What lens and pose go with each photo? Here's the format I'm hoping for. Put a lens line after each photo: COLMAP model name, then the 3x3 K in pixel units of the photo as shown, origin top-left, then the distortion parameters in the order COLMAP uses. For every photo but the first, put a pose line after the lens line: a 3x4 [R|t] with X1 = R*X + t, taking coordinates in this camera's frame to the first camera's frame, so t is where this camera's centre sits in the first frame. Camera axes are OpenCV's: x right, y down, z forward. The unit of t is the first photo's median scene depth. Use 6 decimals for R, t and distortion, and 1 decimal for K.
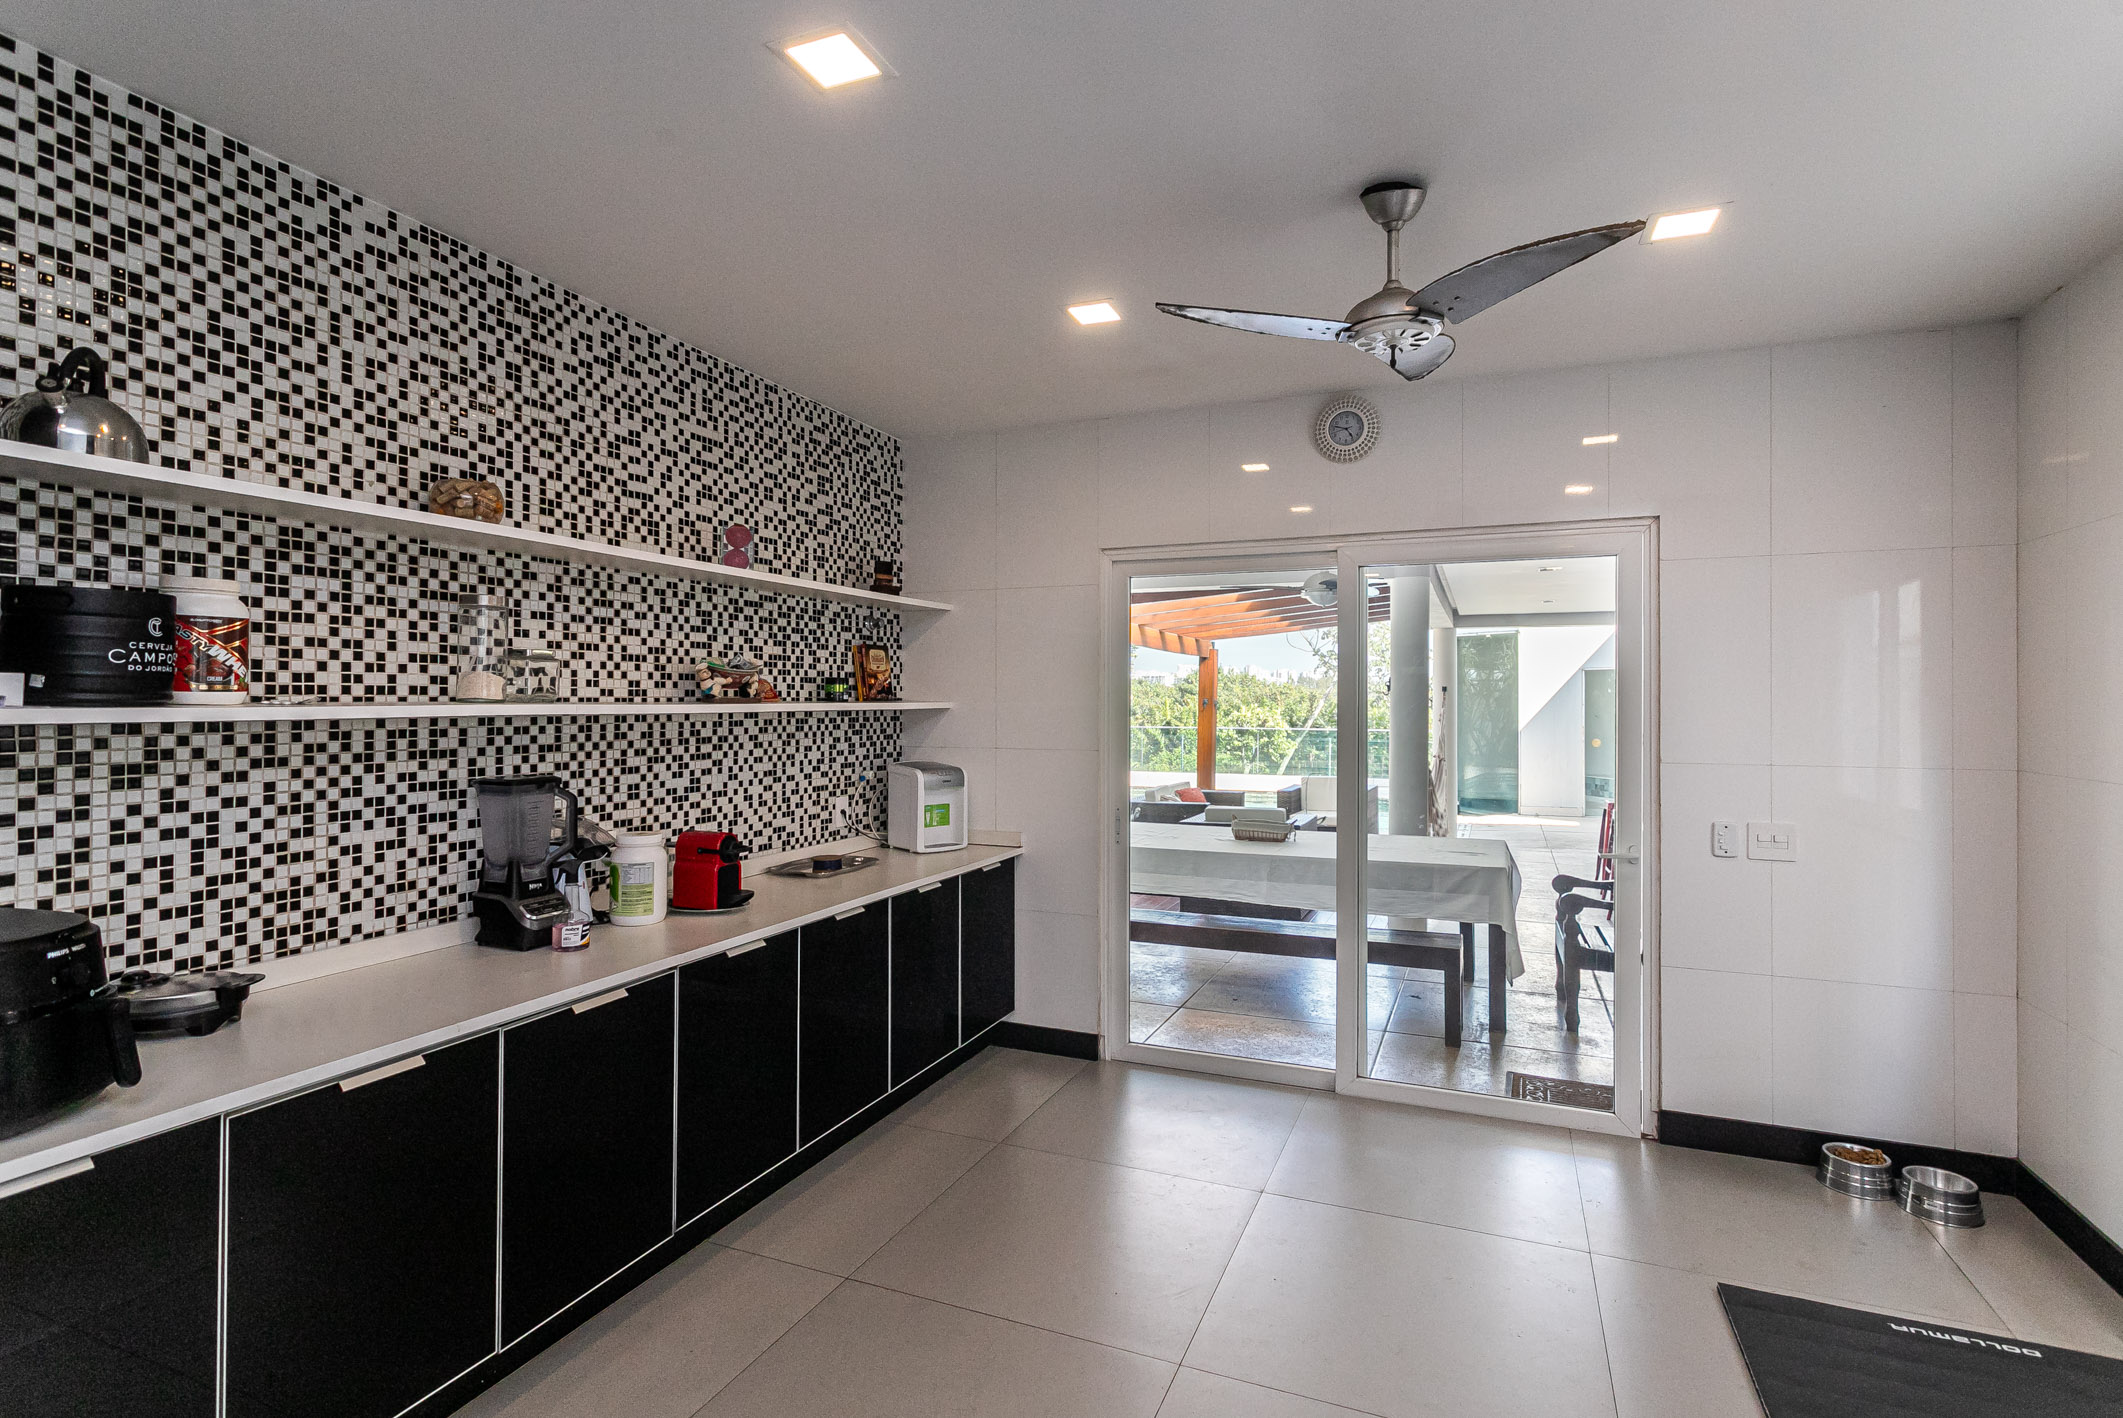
lens RADIAL K [[1012.7, 0, 1058.8], [0, 1012.7, 698.0], [0, 0, 1]] dist [0.000539, 0.000133]
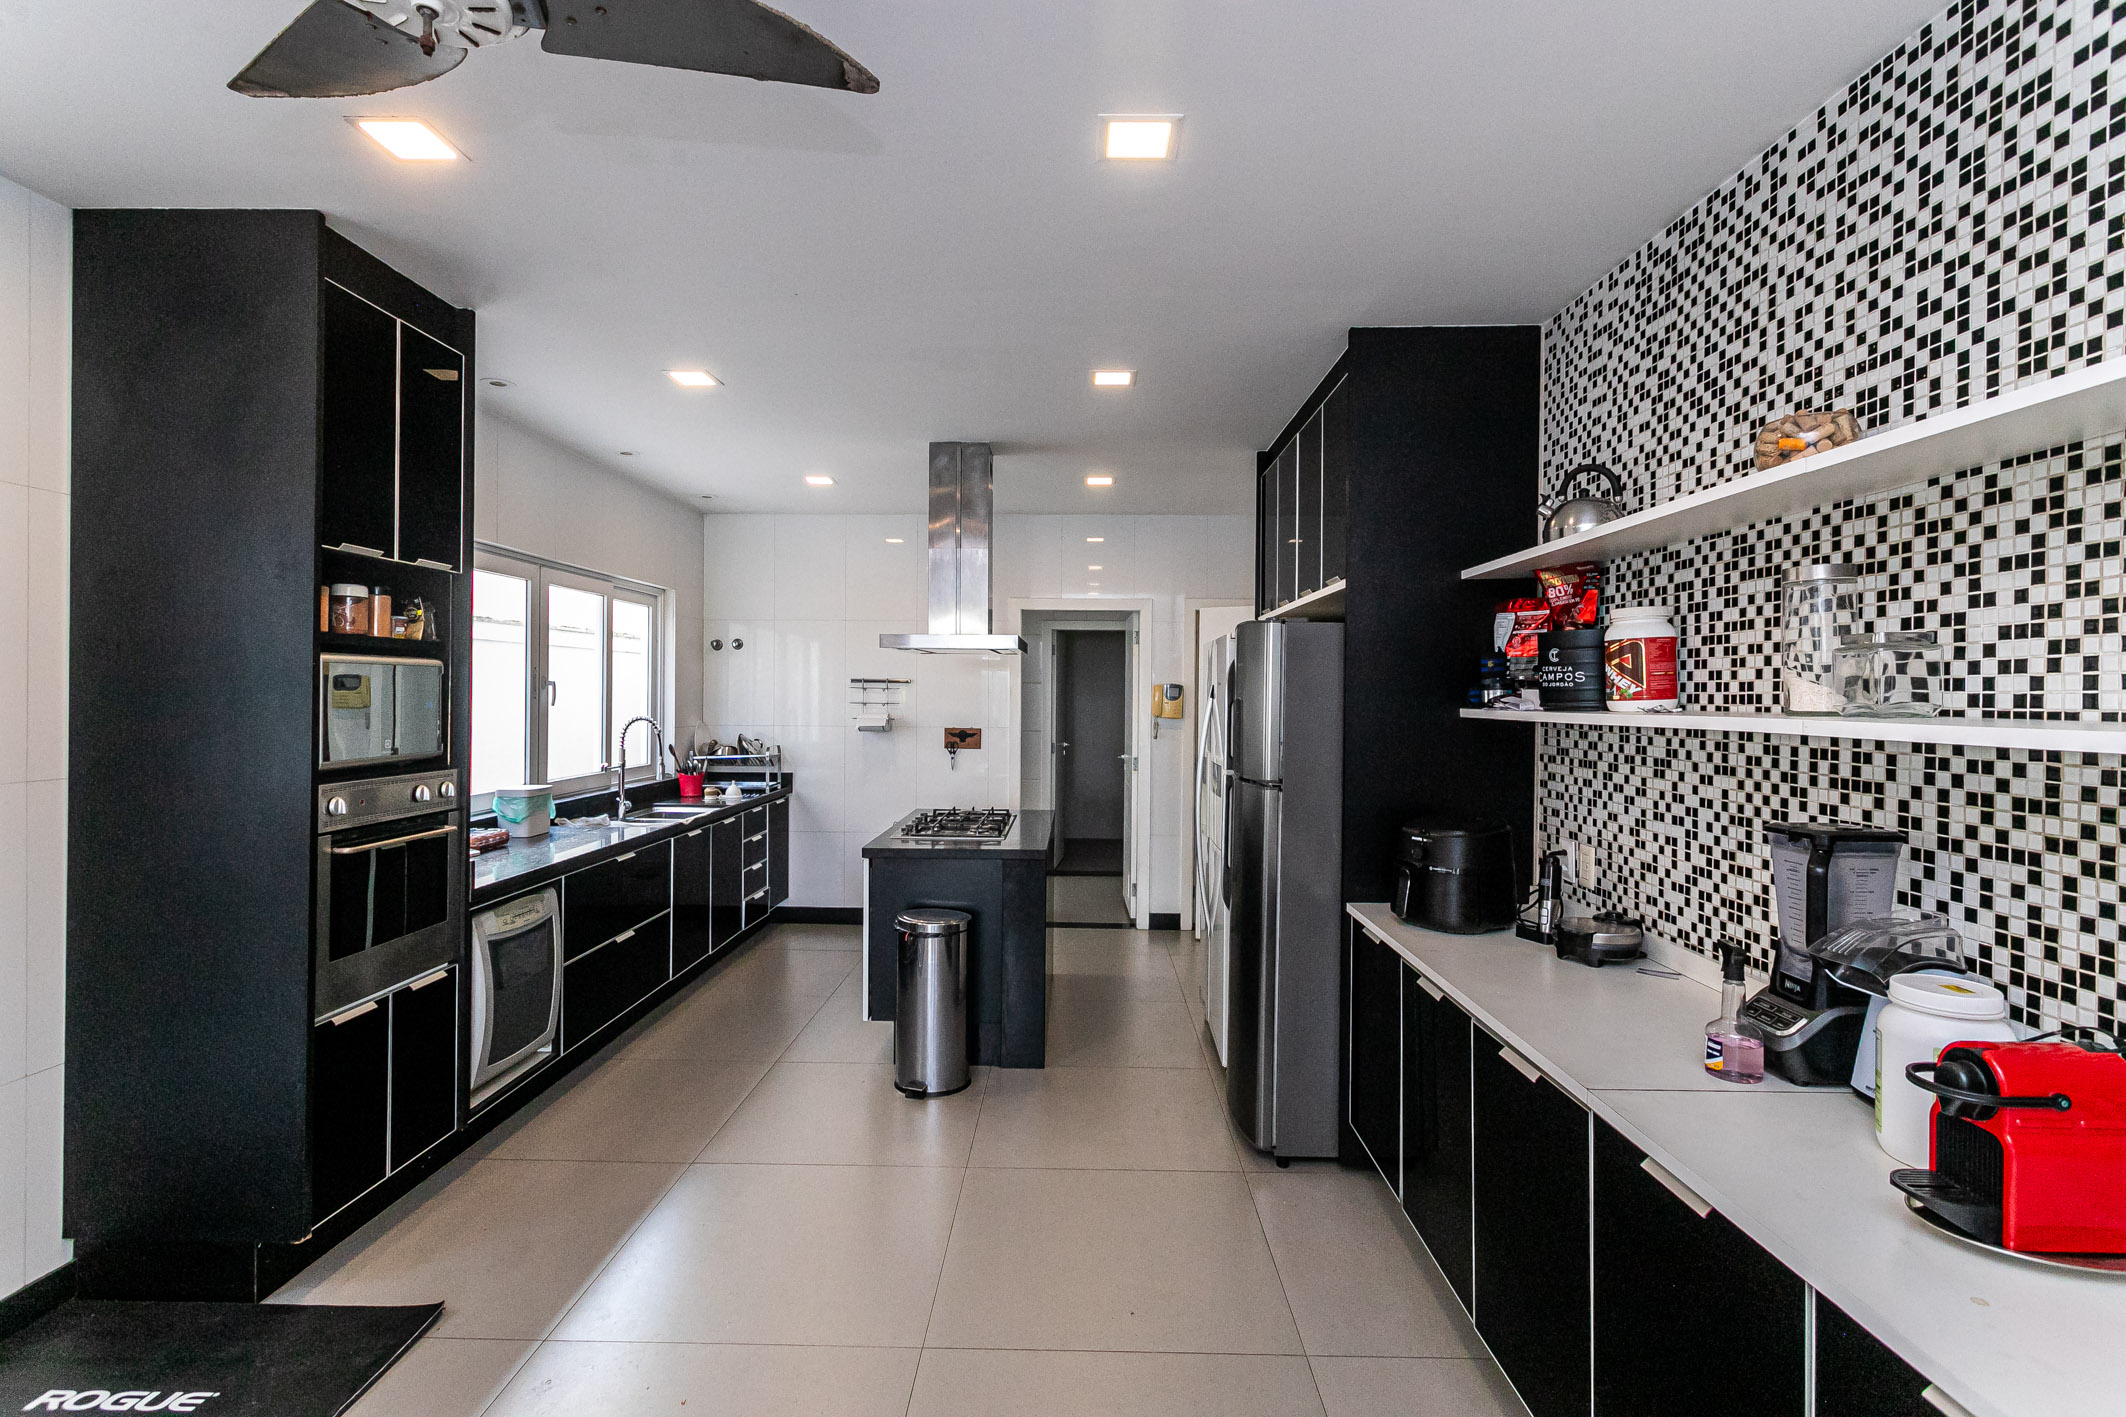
lens RADIAL K [[1014.1, 0, 1064.4], [0, 1014.1, 698.1], [0, 0, 1]] dist [0.000539, 0.000133]
pose [[-0.927450, -0.009398, -0.373828, 0.210557], [-0.010468, 0.999945, 0.000832, -0.003217], [0.373800, 0.004685, -0.927498, 1.594144]]
